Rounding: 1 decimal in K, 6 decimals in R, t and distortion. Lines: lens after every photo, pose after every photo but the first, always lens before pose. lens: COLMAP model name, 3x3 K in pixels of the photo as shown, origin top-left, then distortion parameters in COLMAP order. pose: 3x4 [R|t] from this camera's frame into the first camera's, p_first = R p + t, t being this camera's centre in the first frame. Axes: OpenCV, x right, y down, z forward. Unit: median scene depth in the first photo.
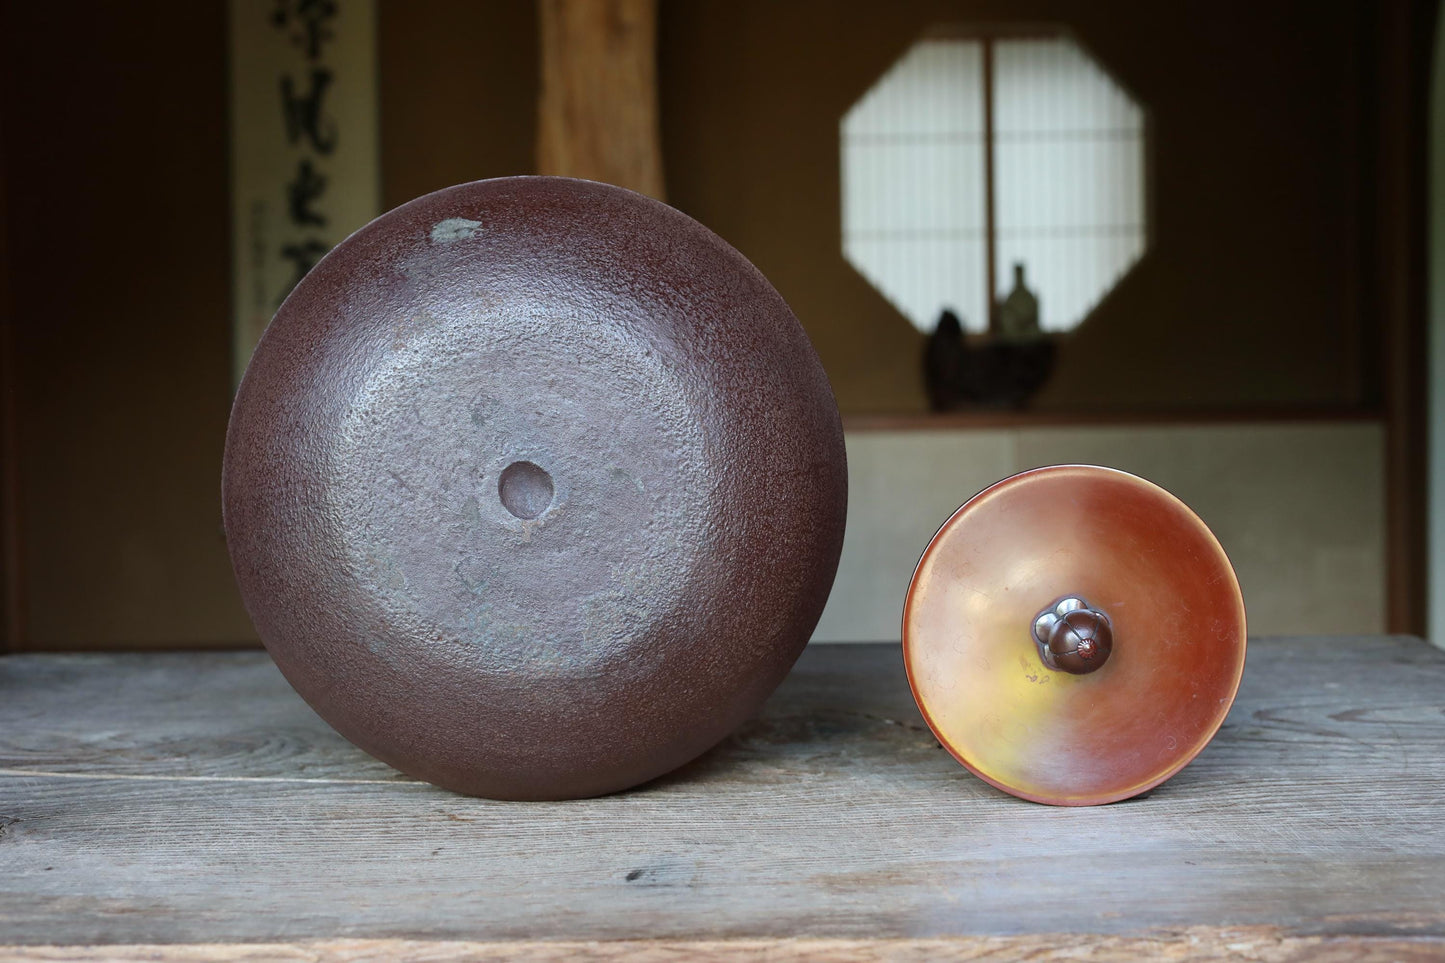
lens RADIAL K [[2181.1, 0, 722.5], [0, 2181.1, 481.5], [0, 0, 1]] dist [-0.035046, 0.298250]
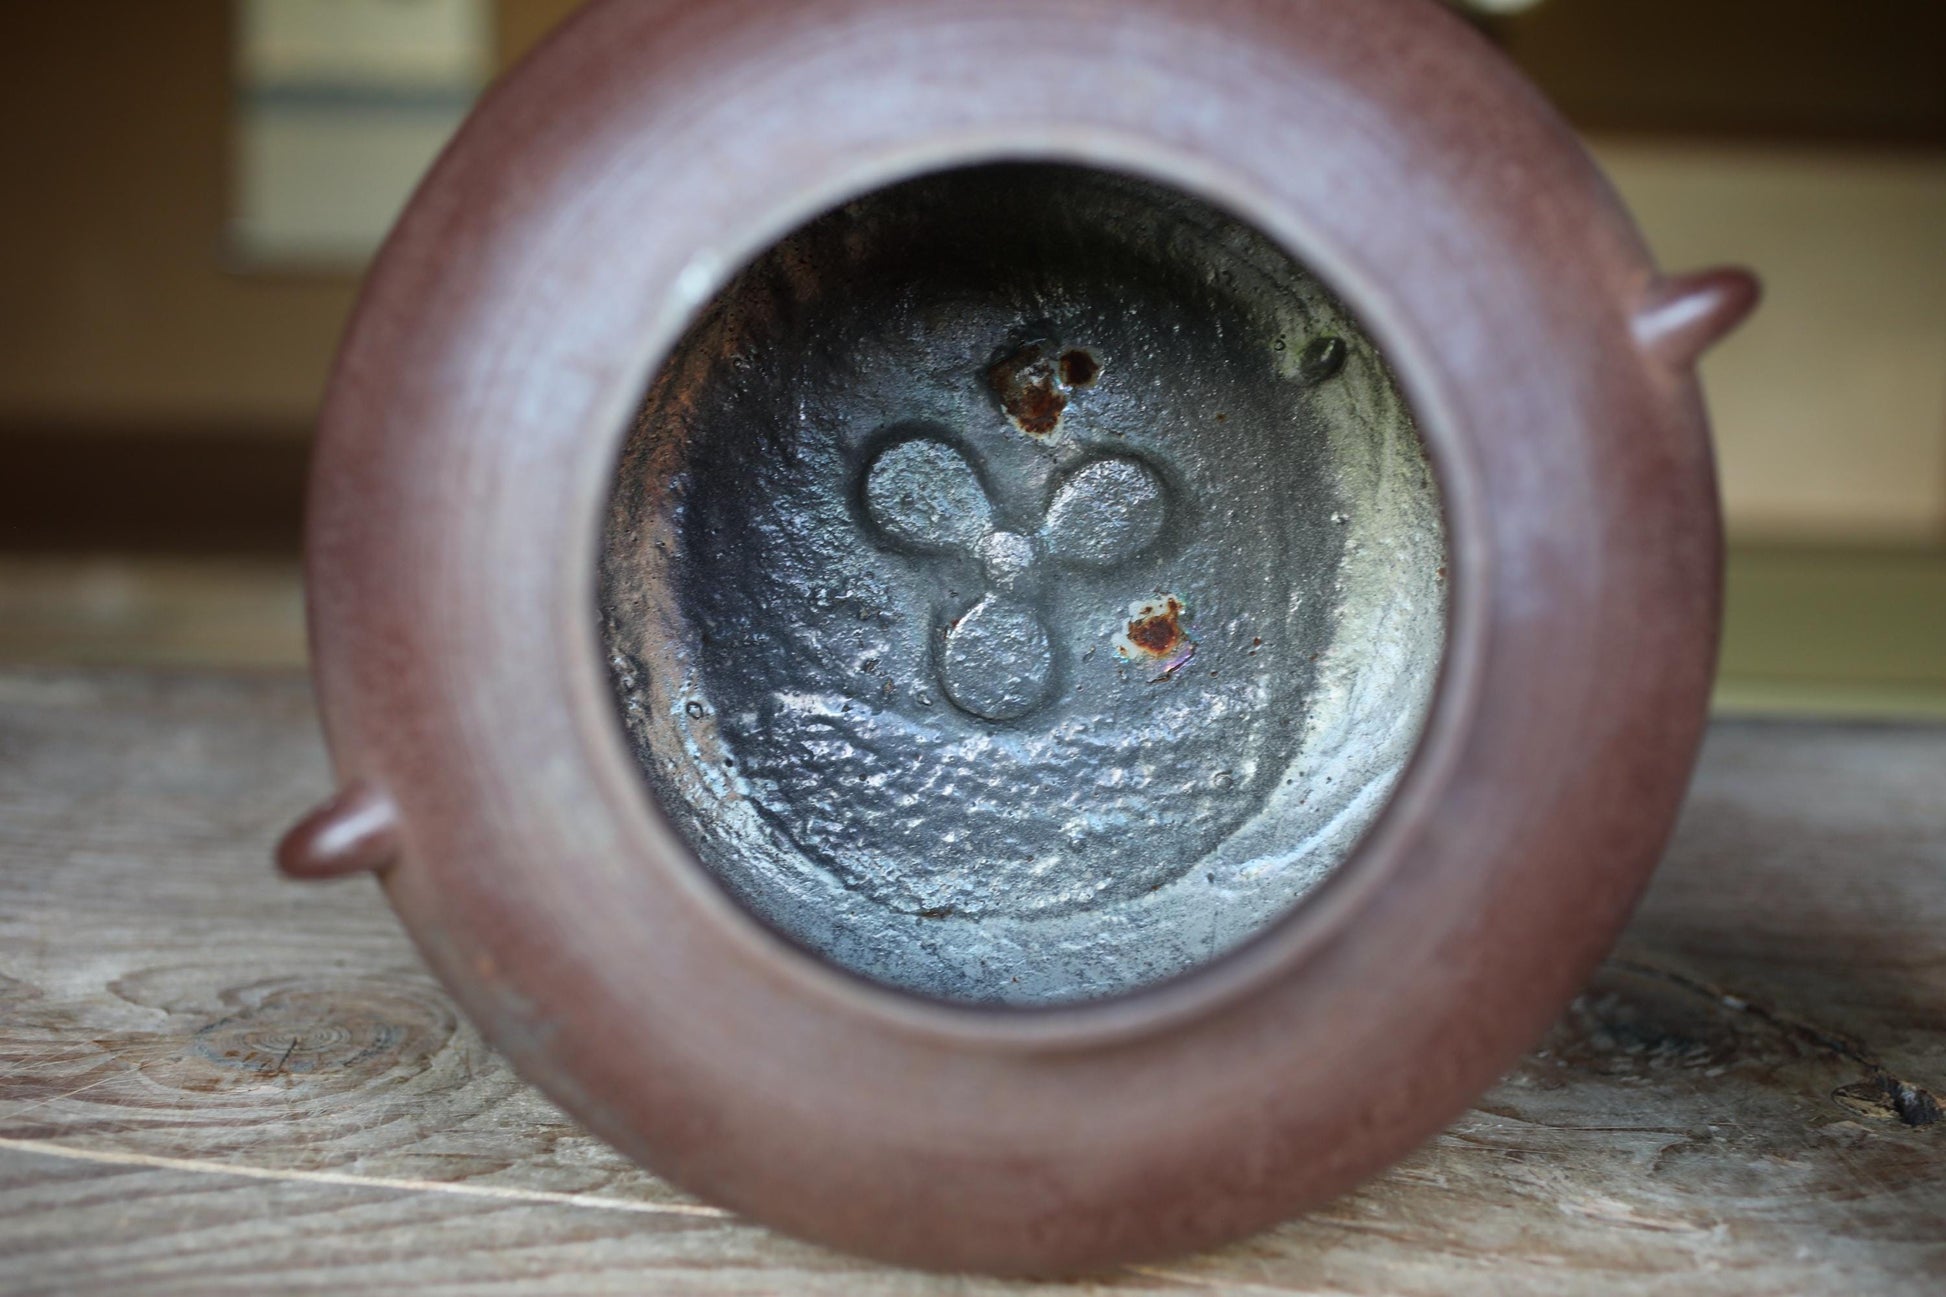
lens RADIAL K [[2937.3, 0, 973.0], [0, 2937.3, 648.5], [0, 0, 1]] dist [-0.035046, 0.298250]
pose [[0.998363, 0.042863, 0.037861, -0.139875], [-0.048734, 0.984063, 0.171013, -0.081545], [-0.029927, -0.172579, 0.984541, 0.438774]]
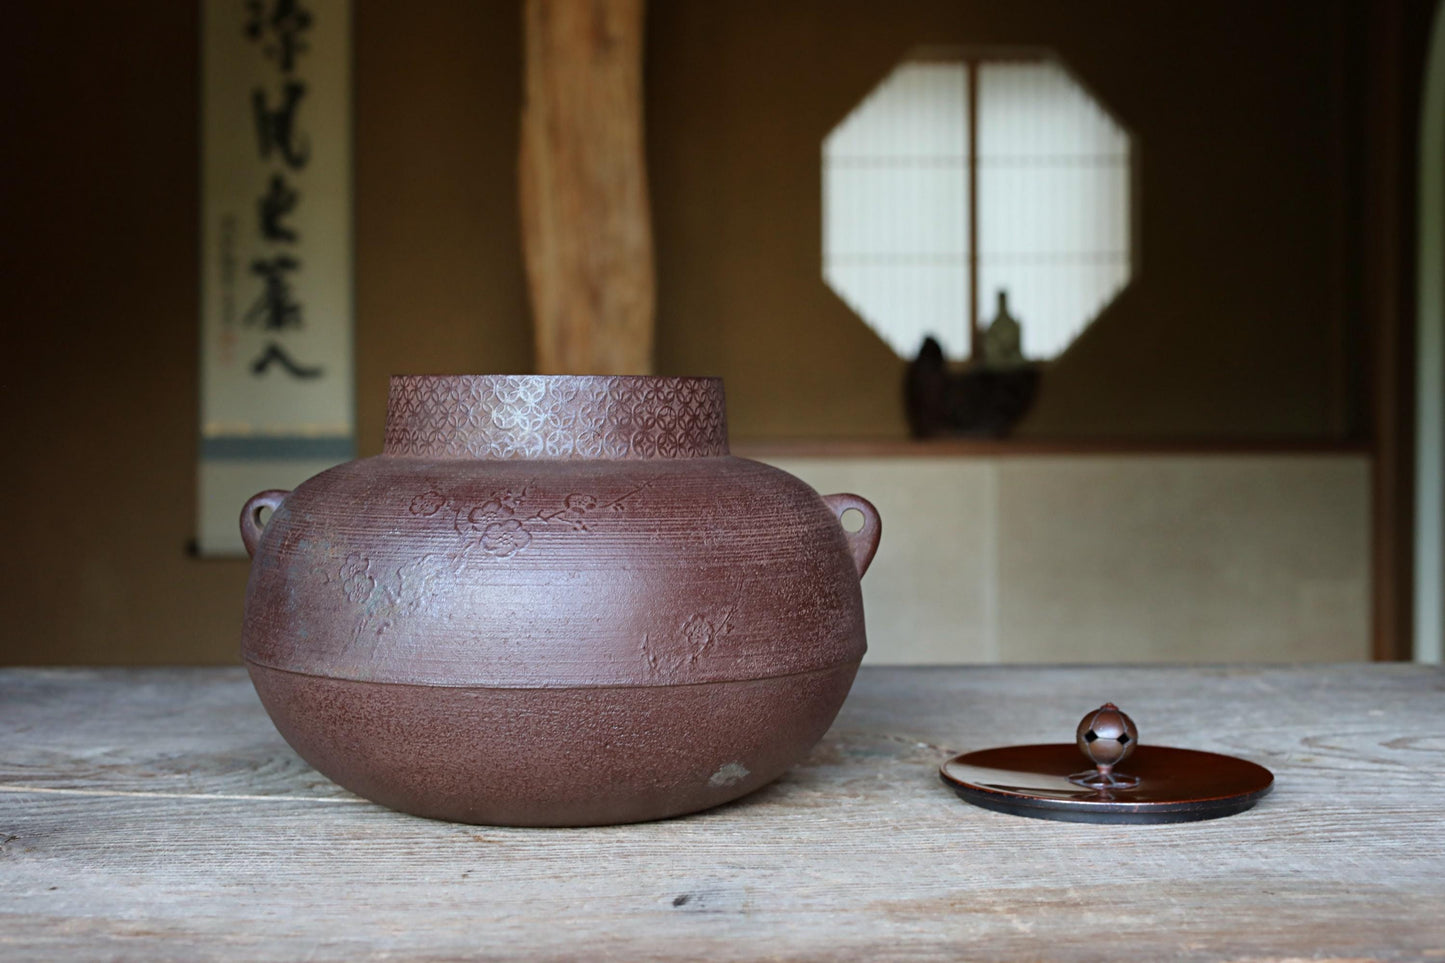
lens RADIAL K [[2201.1, 0, 722.5], [0, 2201.1, 481.5], [0, 0, 1]] dist [-0.039097, 0.316988]
pose [[0.999737, 0.012257, 0.019372, -0.036051], [-0.011973, 0.999820, -0.014717, 0.011419], [-0.019549, 0.014481, 0.999704, 0.040746]]
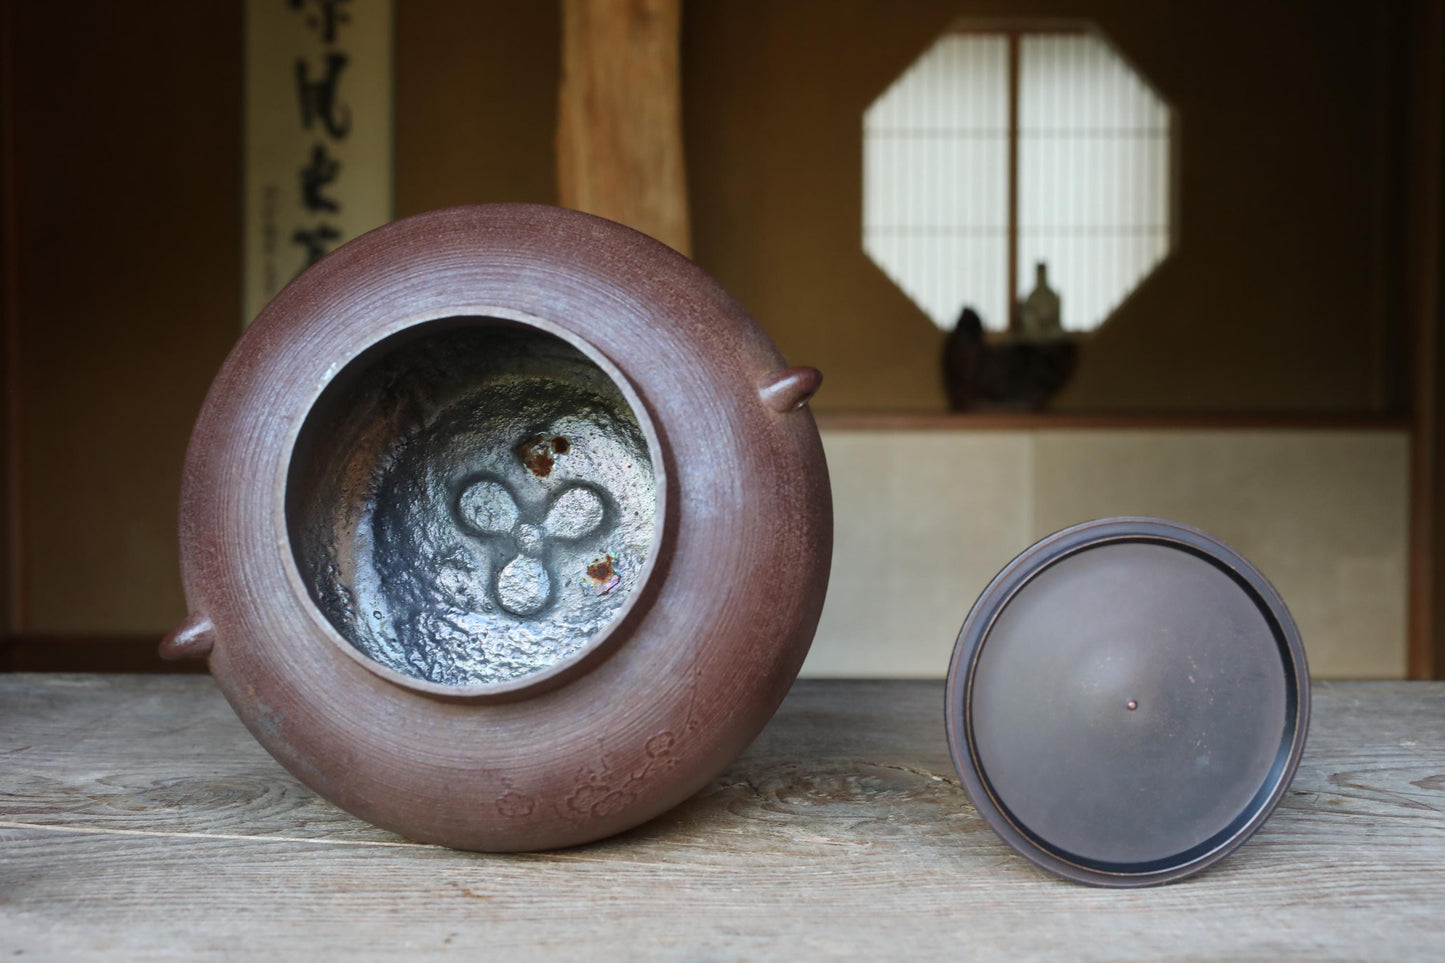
lens RADIAL K [[2161.0, 0, 722.5], [0, 2161.0, 481.5], [0, 0, 1]] dist [-0.034221, 0.277529]
pose [[0.999809, 0.019426, -0.002101, -0.017559], [-0.019408, 0.999780, 0.007962, -0.025180], [0.002255, -0.007920, 0.999966, 0.094021]]
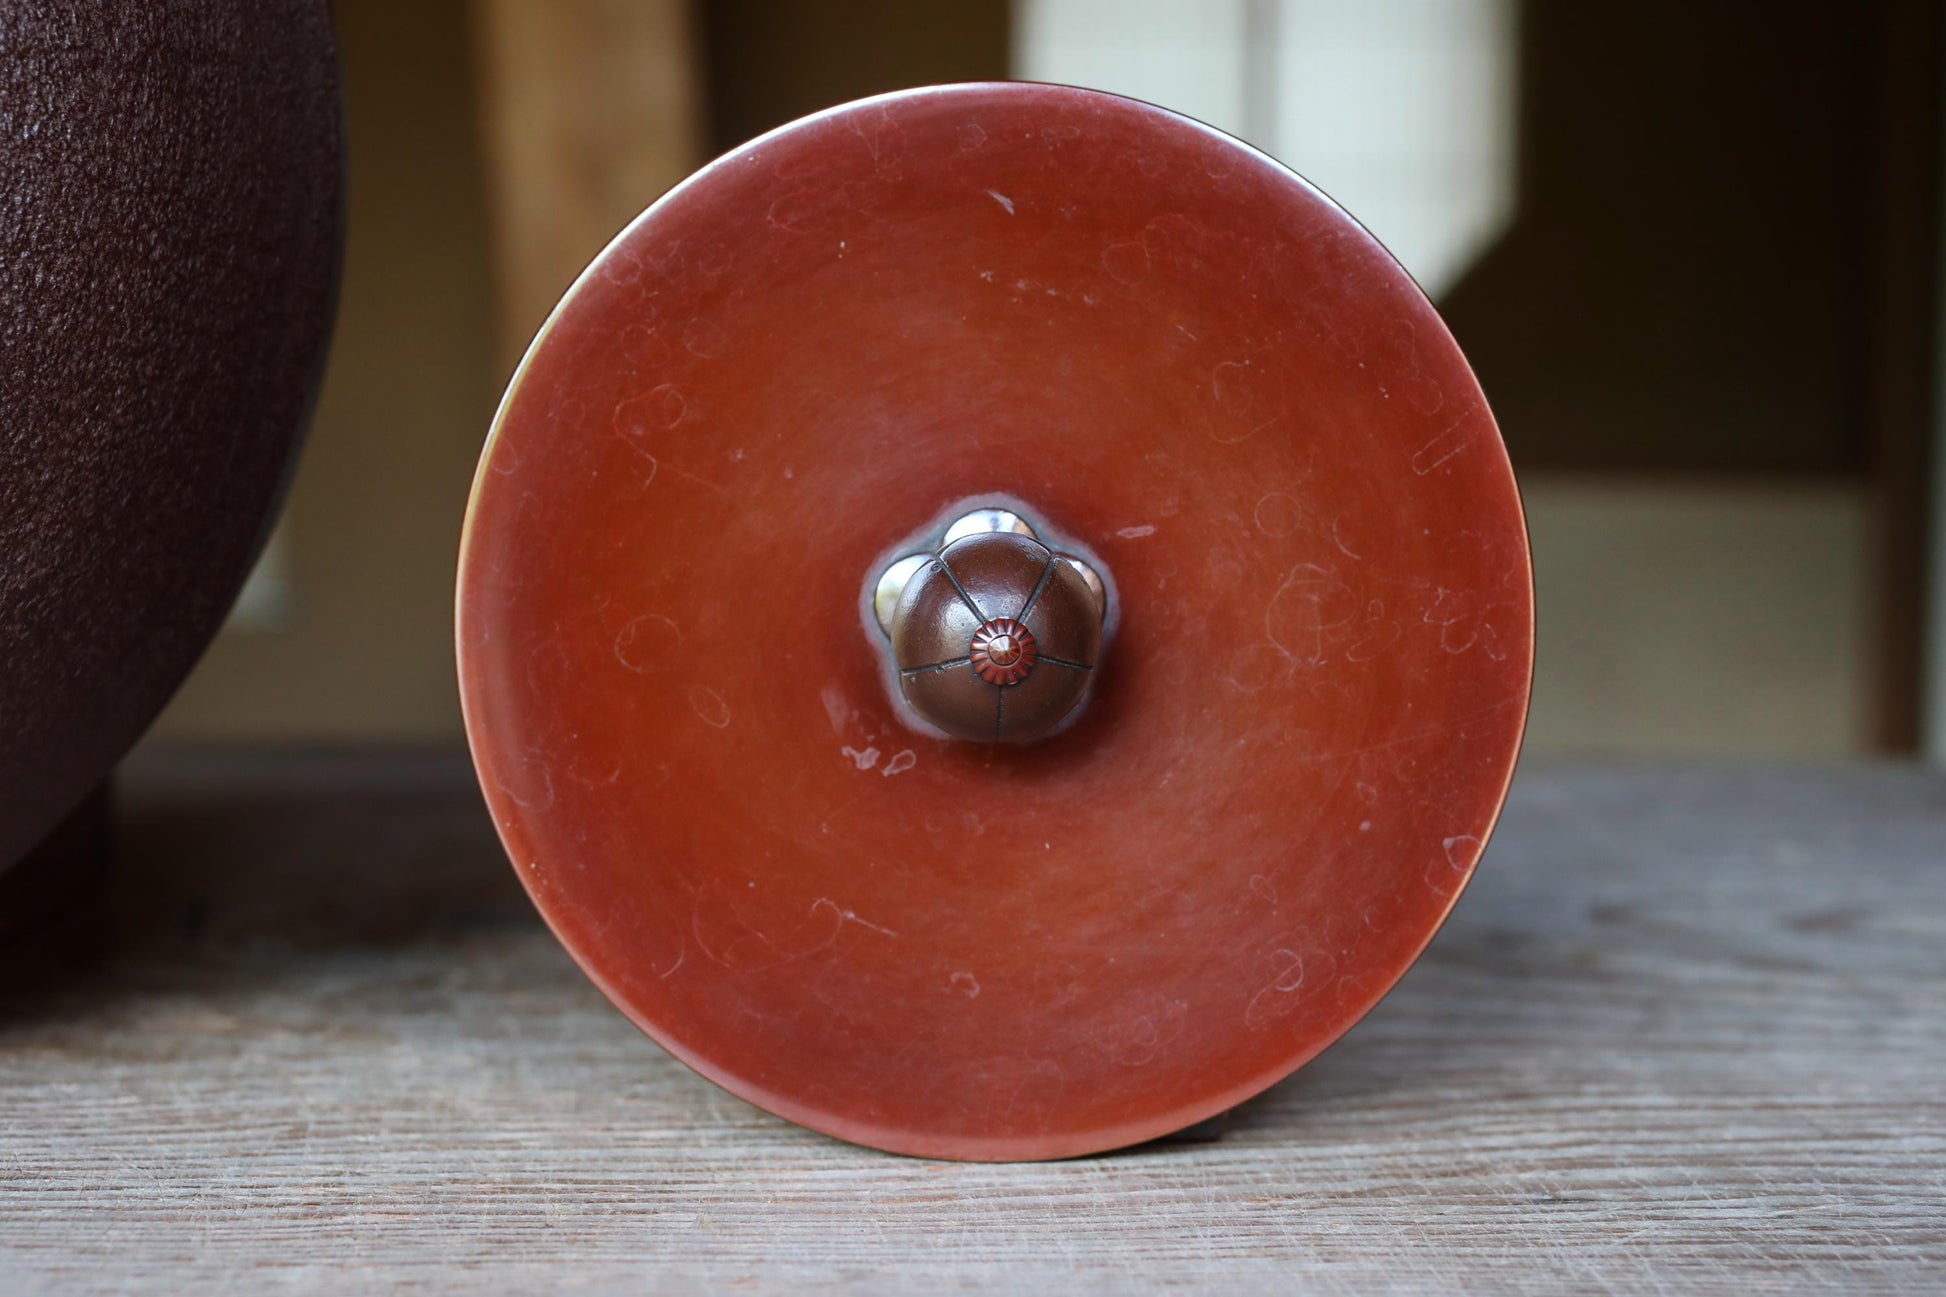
lens RADIAL K [[3036.7, 0, 973.0], [0, 3036.7, 648.5], [0, 0, 1]] dist [-0.034396, 0.281201]
pose [[0.999492, 0.029242, 0.012690, 0.144227], [-0.029384, 0.999507, 0.011095, 0.065338], [-0.012359, -0.011462, 0.999858, 0.525993]]
